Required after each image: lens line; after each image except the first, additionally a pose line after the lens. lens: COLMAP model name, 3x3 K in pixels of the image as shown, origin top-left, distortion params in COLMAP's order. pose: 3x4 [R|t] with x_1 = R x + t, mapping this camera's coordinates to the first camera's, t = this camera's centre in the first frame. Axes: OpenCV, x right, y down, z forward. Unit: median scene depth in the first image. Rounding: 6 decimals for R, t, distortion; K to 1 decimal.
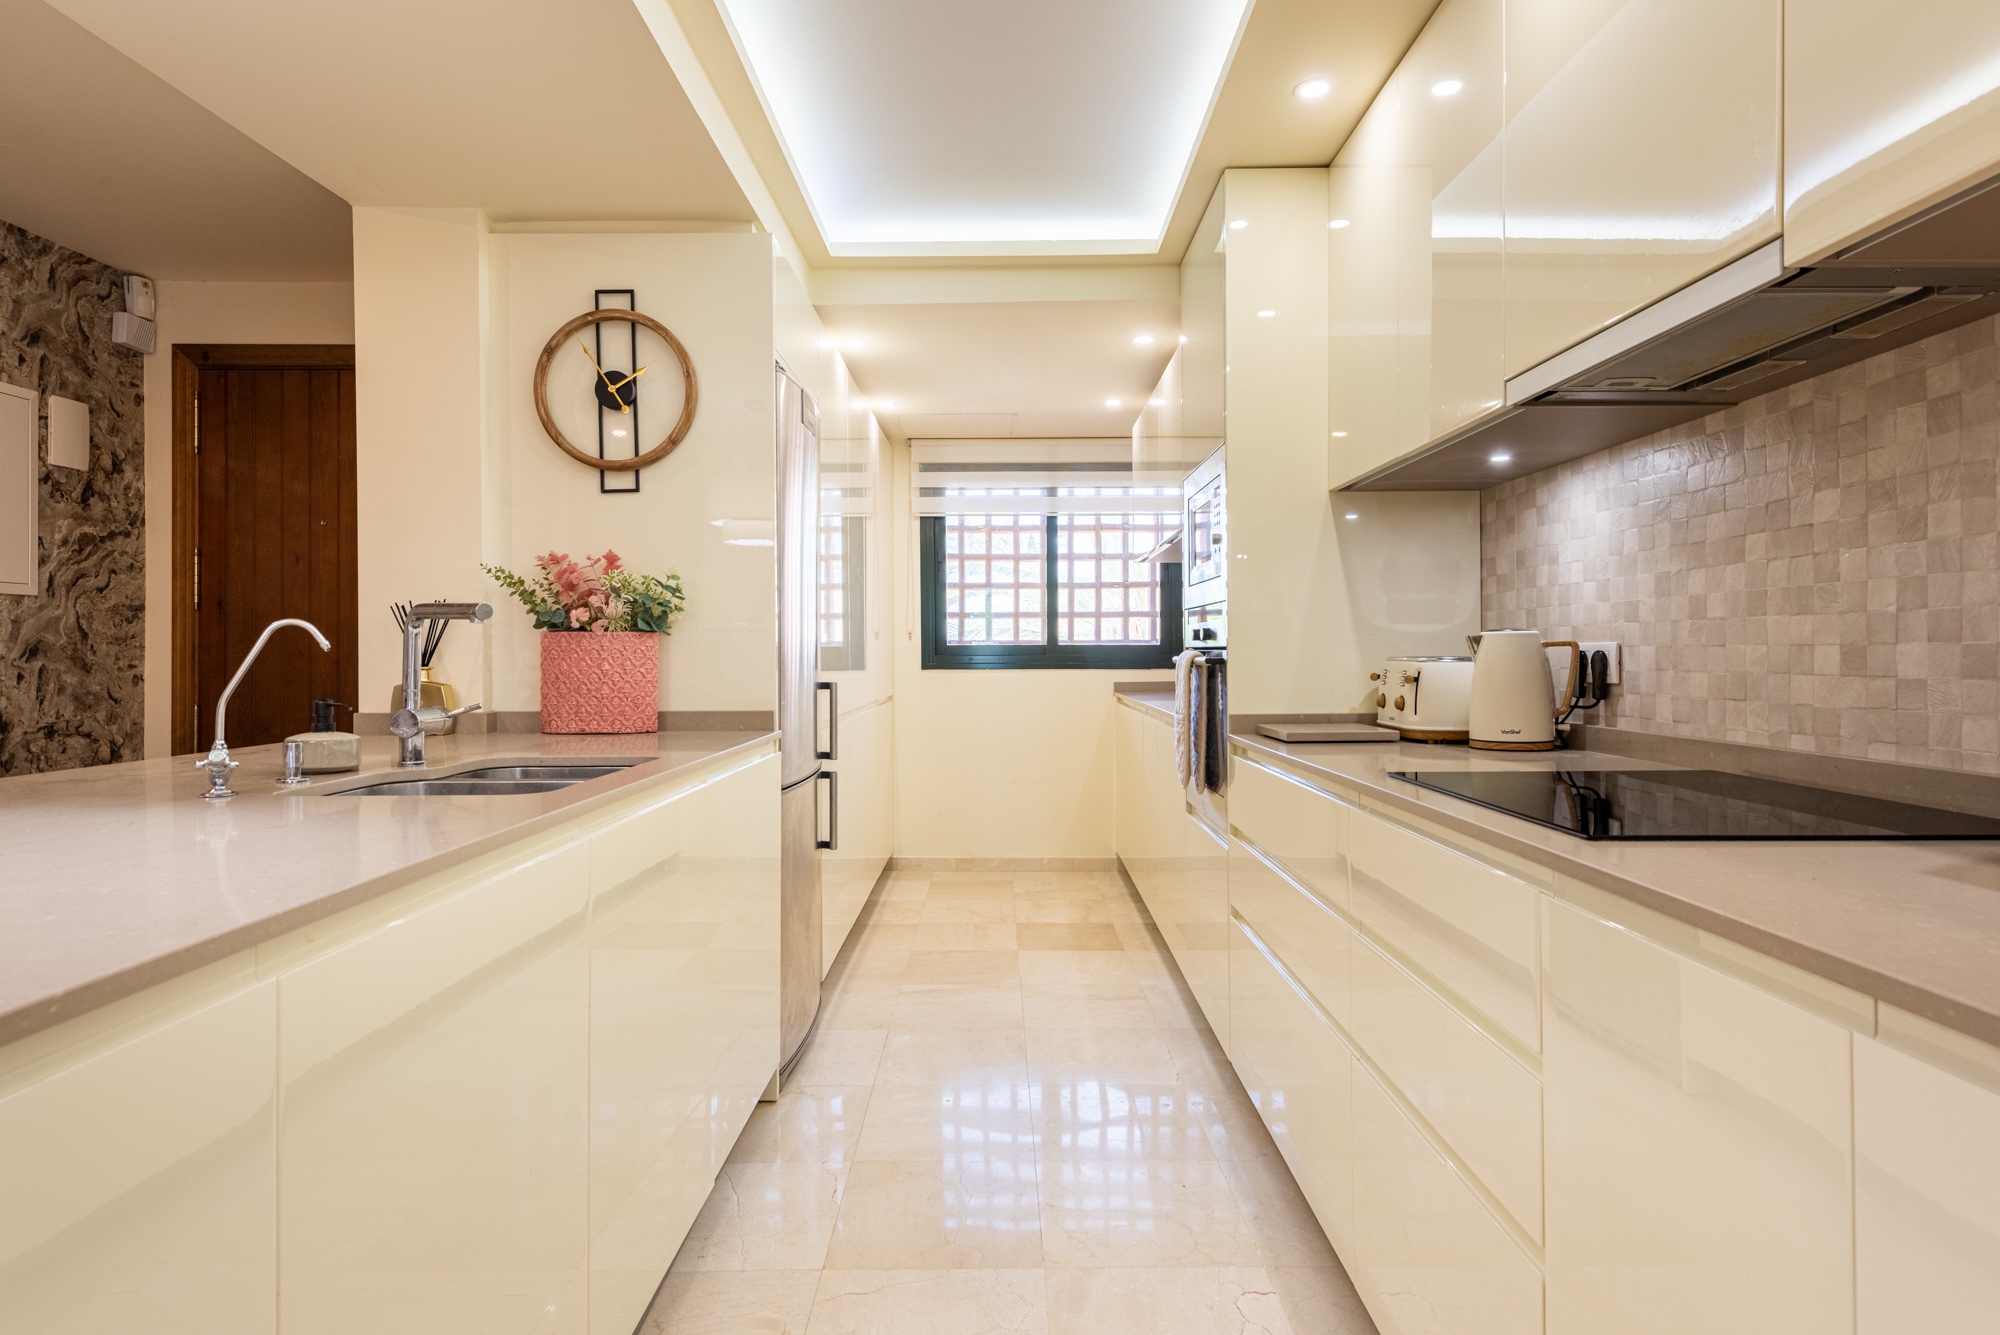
lens RADIAL K [[1066.8, 0, 1000.0], [0, 1066.8, 667.5], [0, 0, 1]] dist [-0.000384, -0.000826]
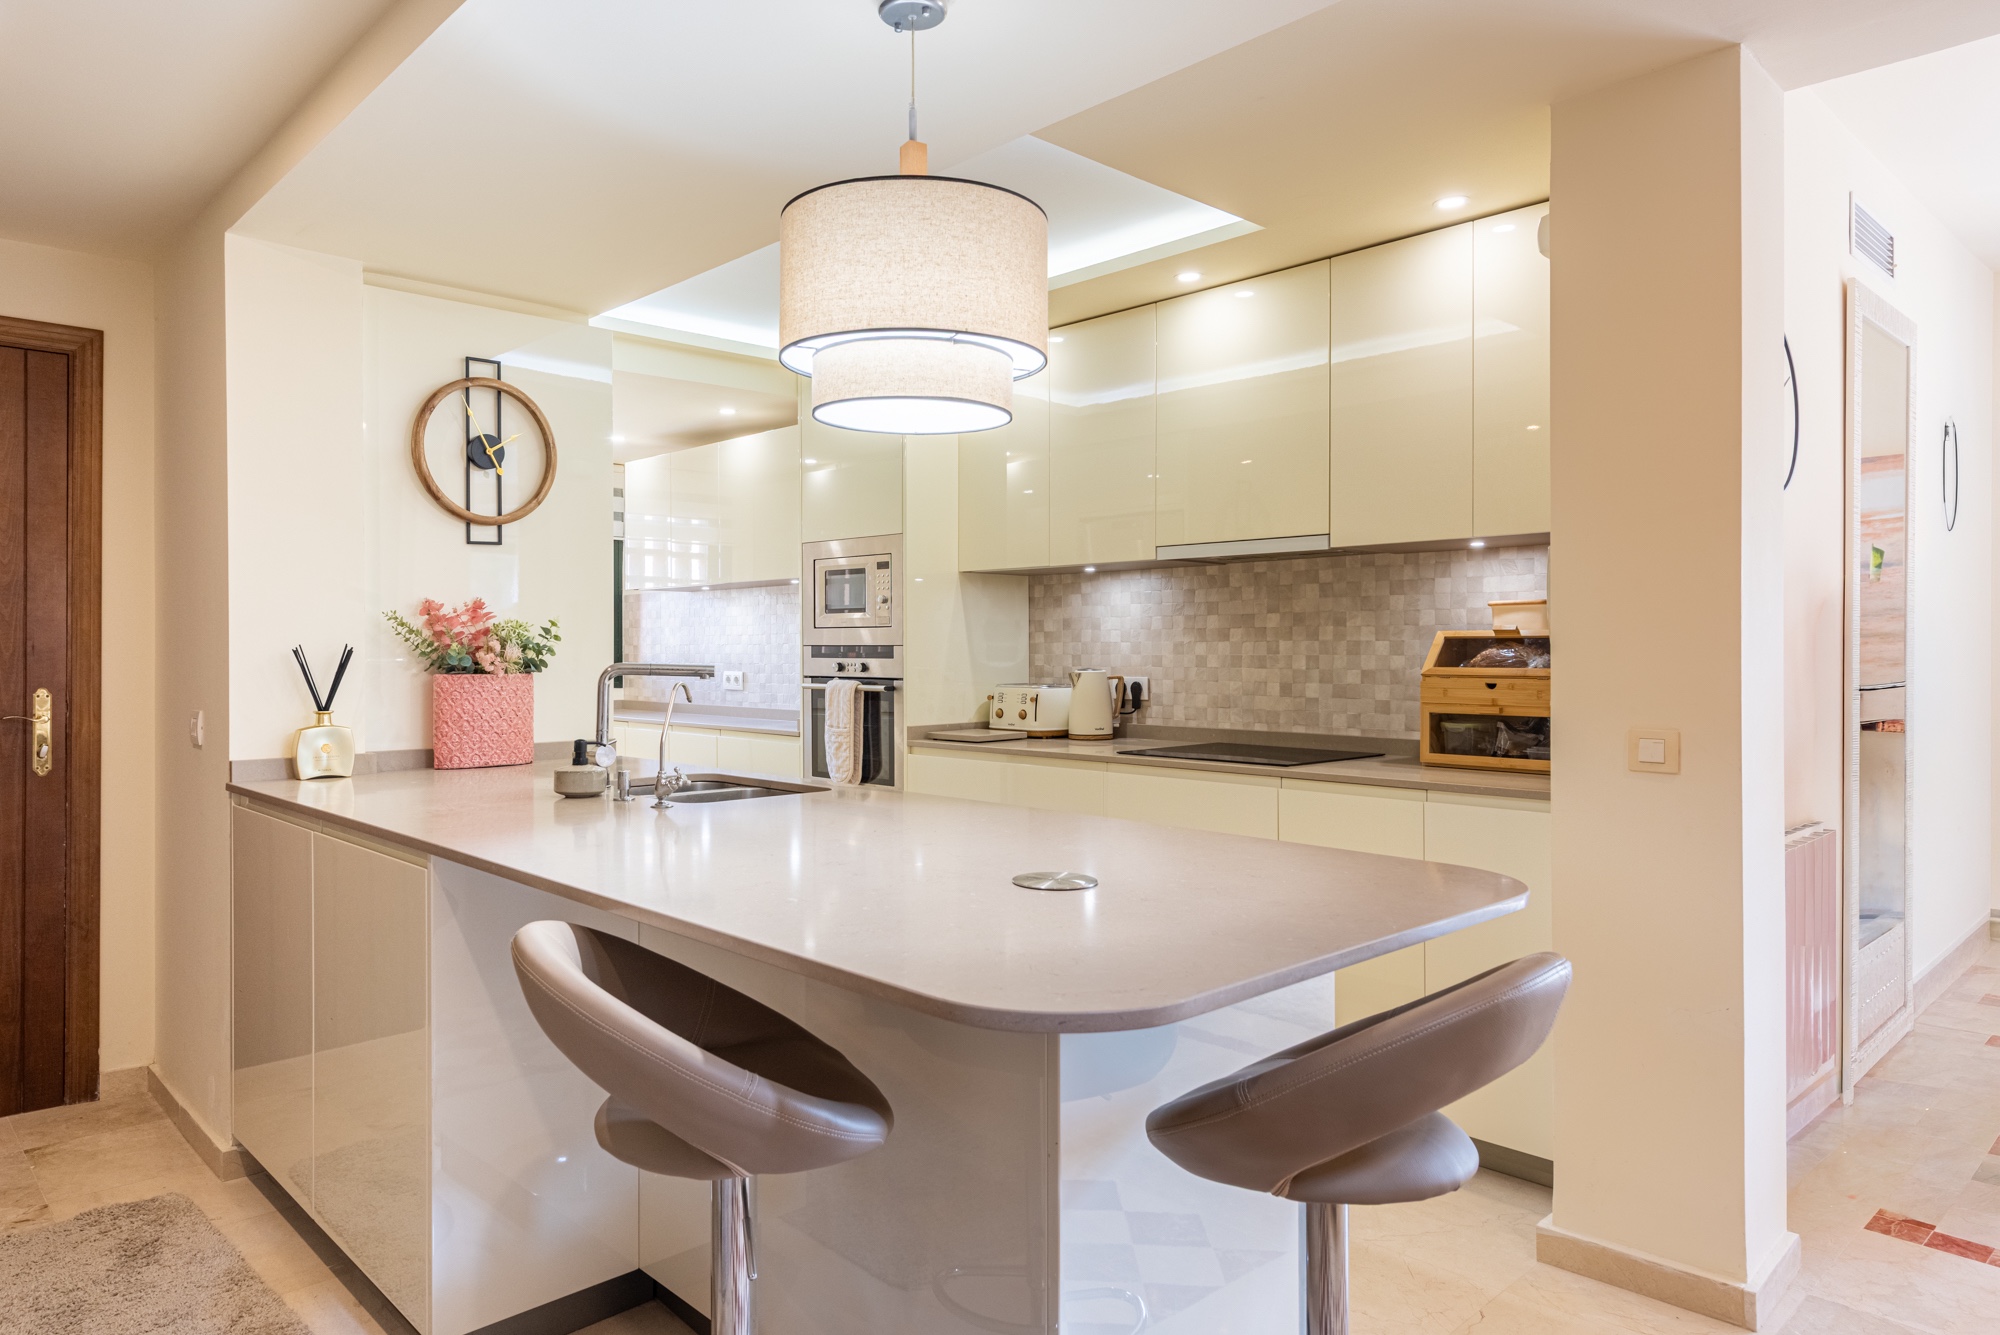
lens RADIAL K [[1246.6, 0, 1000.0], [0, 1246.6, 667.5], [0, 0, 1]] dist [0.001290, -0.000009]
pose [[0.712595, -0.007255, 0.701539, -1.248078], [0.007229, 0.999969, 0.002999, -0.055110], [-0.701539, 0.002934, 0.712625, -0.391766]]
